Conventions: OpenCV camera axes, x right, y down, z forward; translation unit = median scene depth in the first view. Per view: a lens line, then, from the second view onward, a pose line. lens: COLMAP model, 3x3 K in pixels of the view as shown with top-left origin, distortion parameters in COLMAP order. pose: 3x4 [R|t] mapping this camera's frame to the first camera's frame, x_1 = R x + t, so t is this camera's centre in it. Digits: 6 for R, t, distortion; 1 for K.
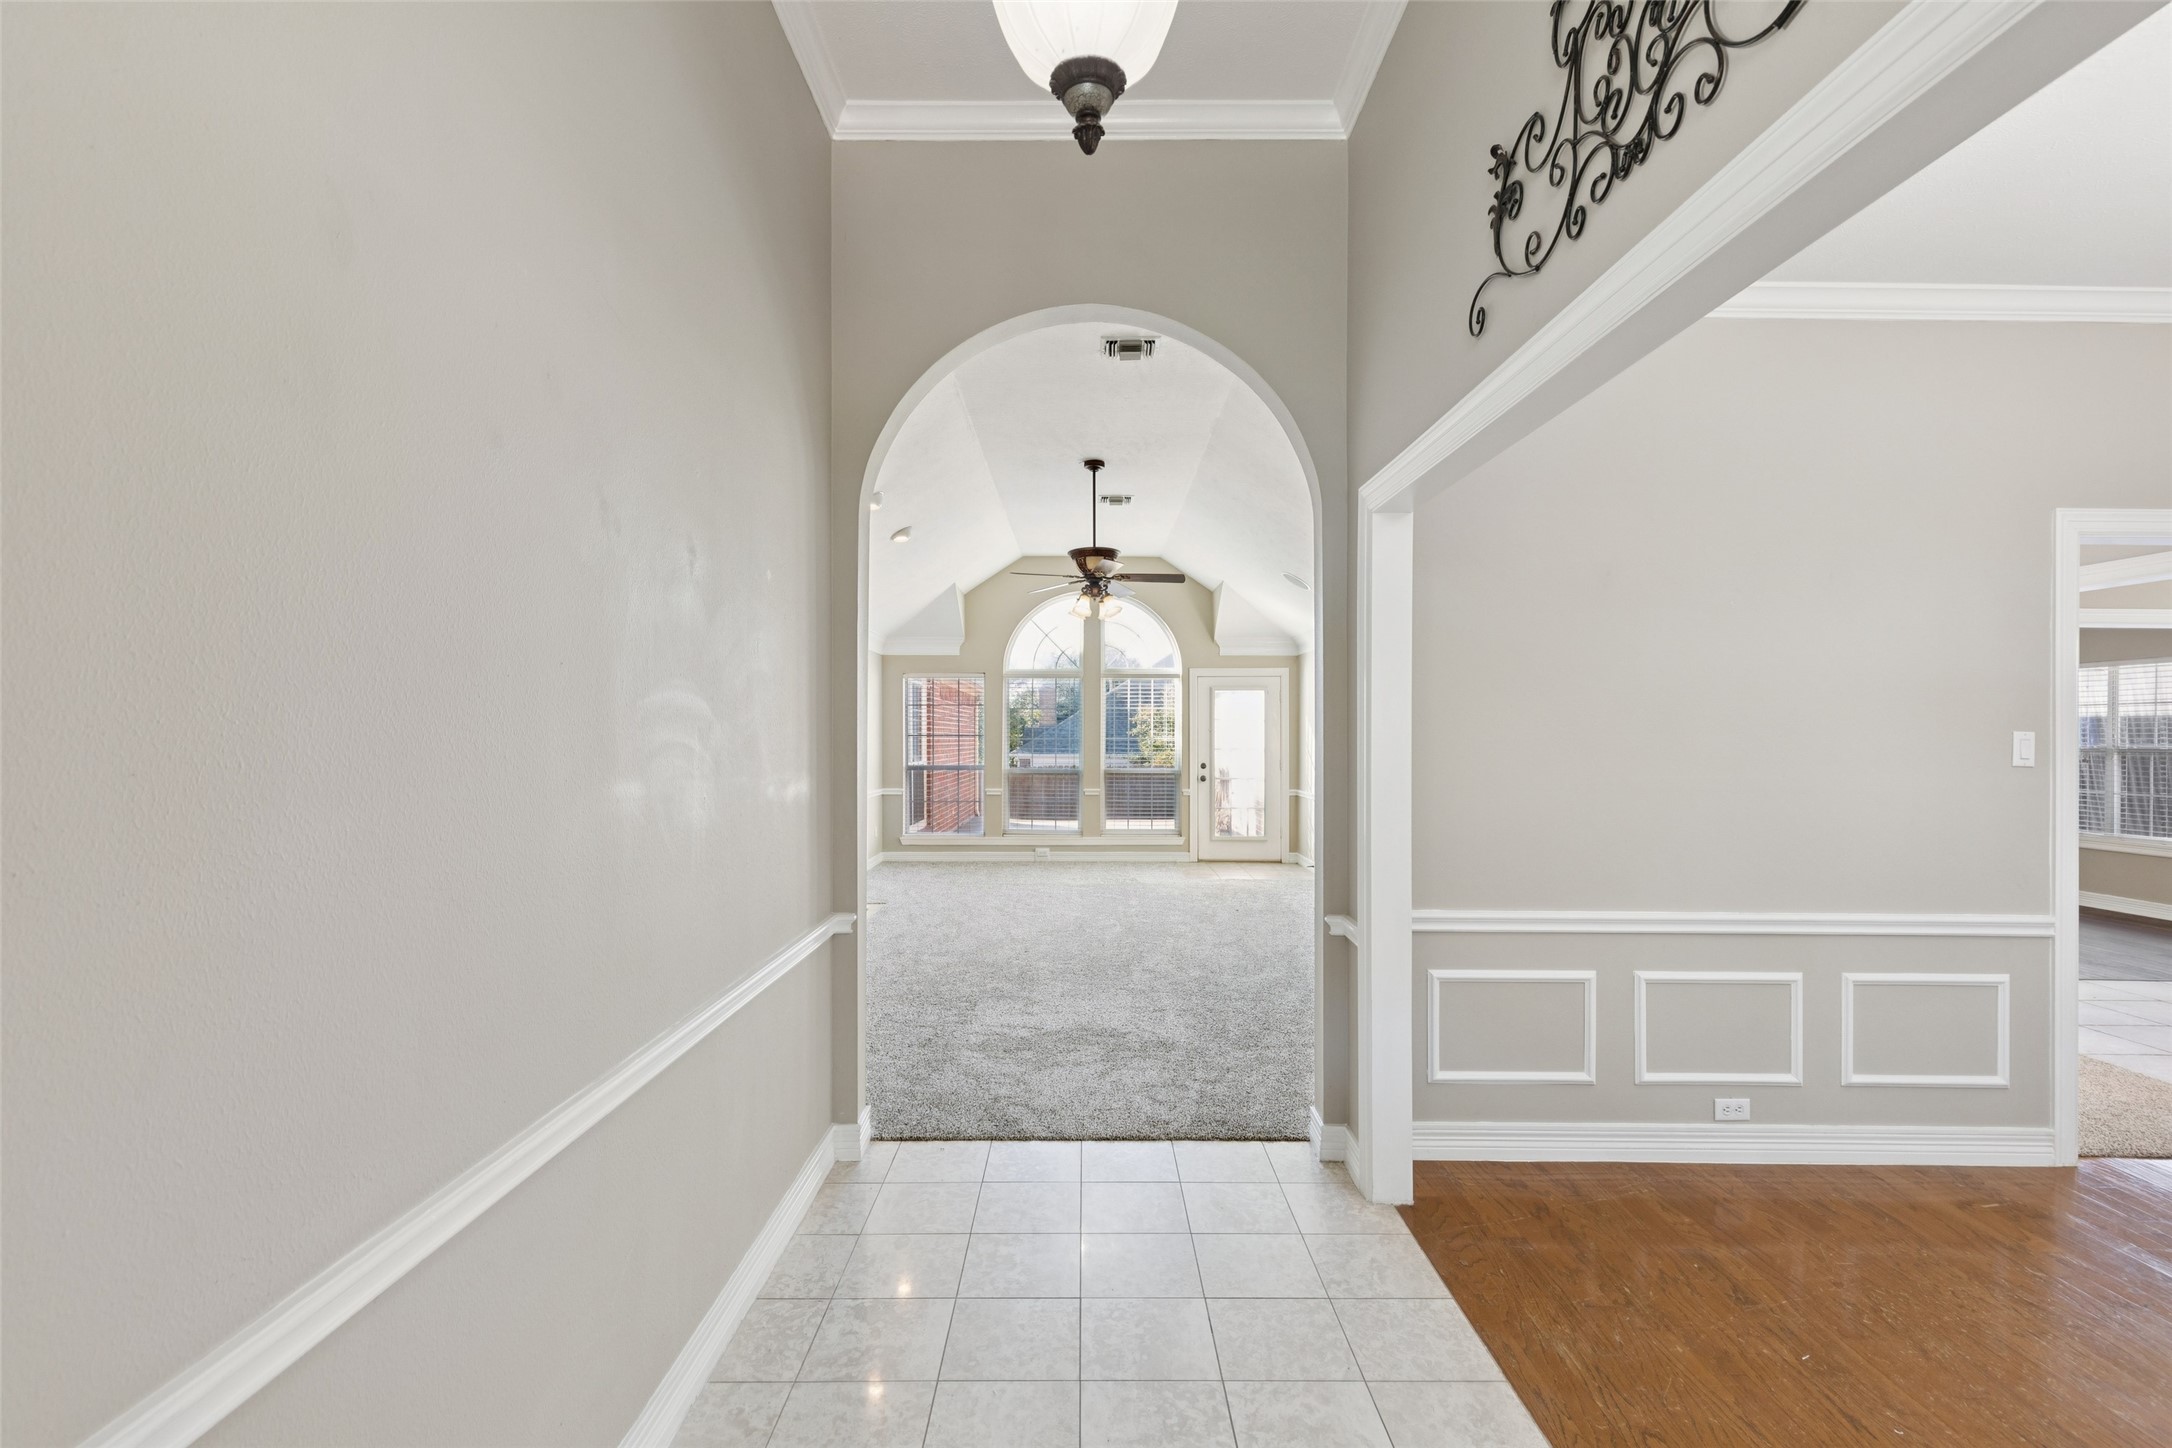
lens RADIAL K [[989.2, 0, 1086.0], [0, 989.2, 736.0], [0, 0, 1]] dist [0.020419, 0.000013]
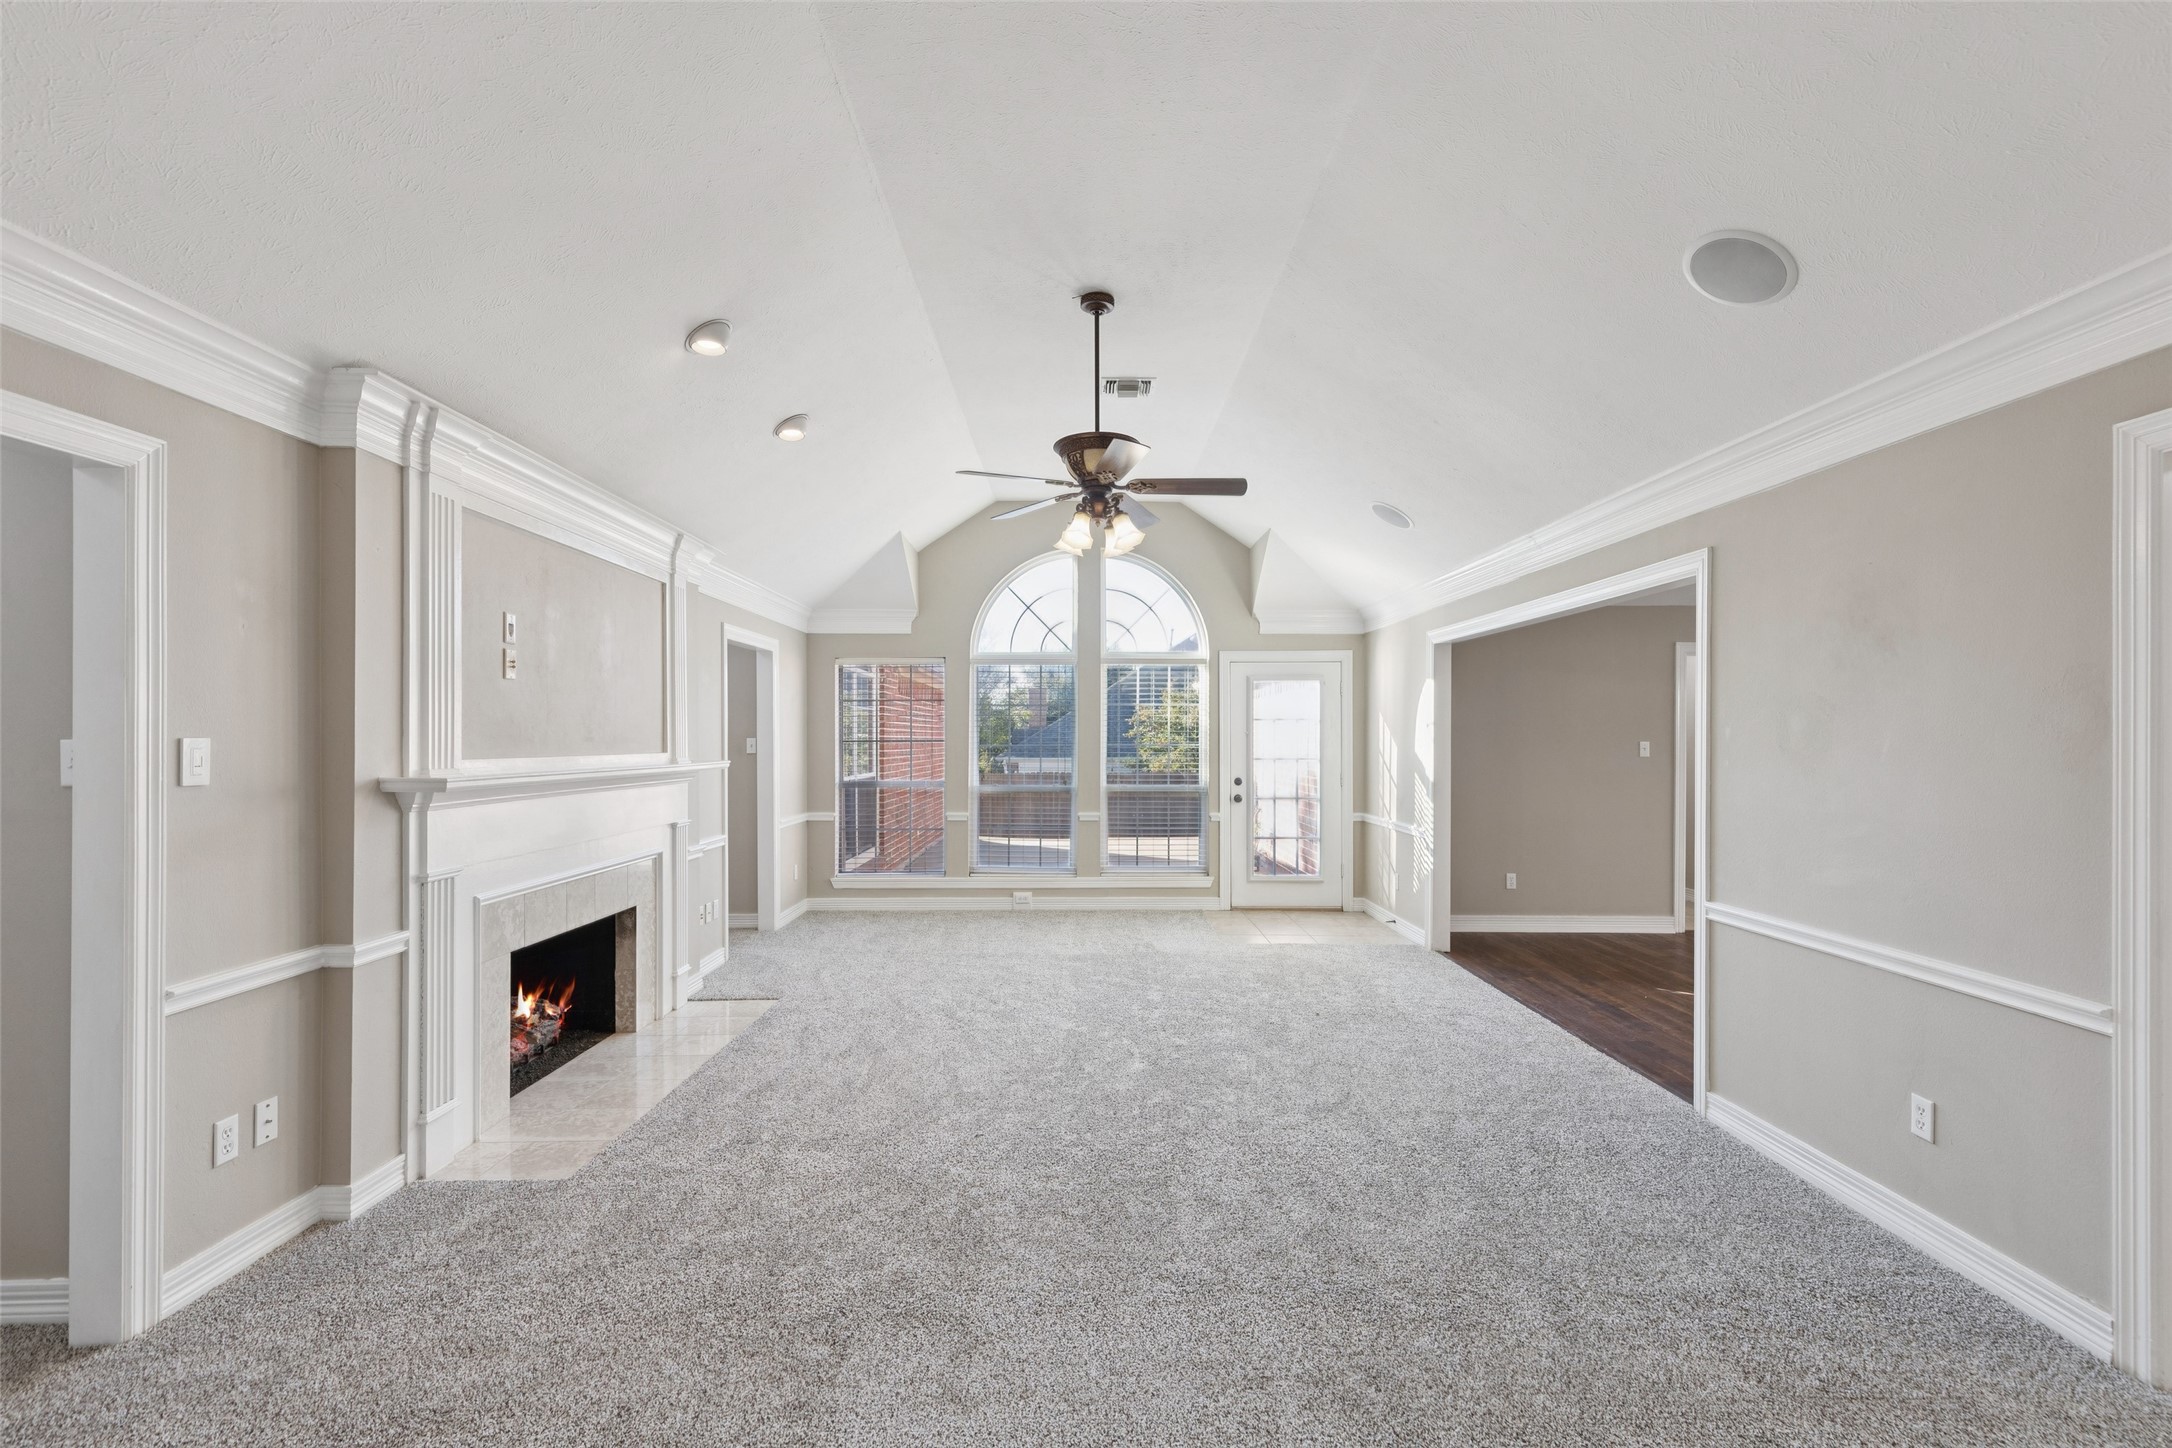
lens RADIAL K [[989.2, 0, 1086.0], [0, 989.2, 736.0], [0, 0, 1]] dist [0.020419, 0.000013]
pose [[0.999970, -0.000449, 0.007683, -0.002146], [0.000457, 0.999999, -0.000978, -0.003587], [-0.007683, 0.000981, 0.999970, 0.253403]]
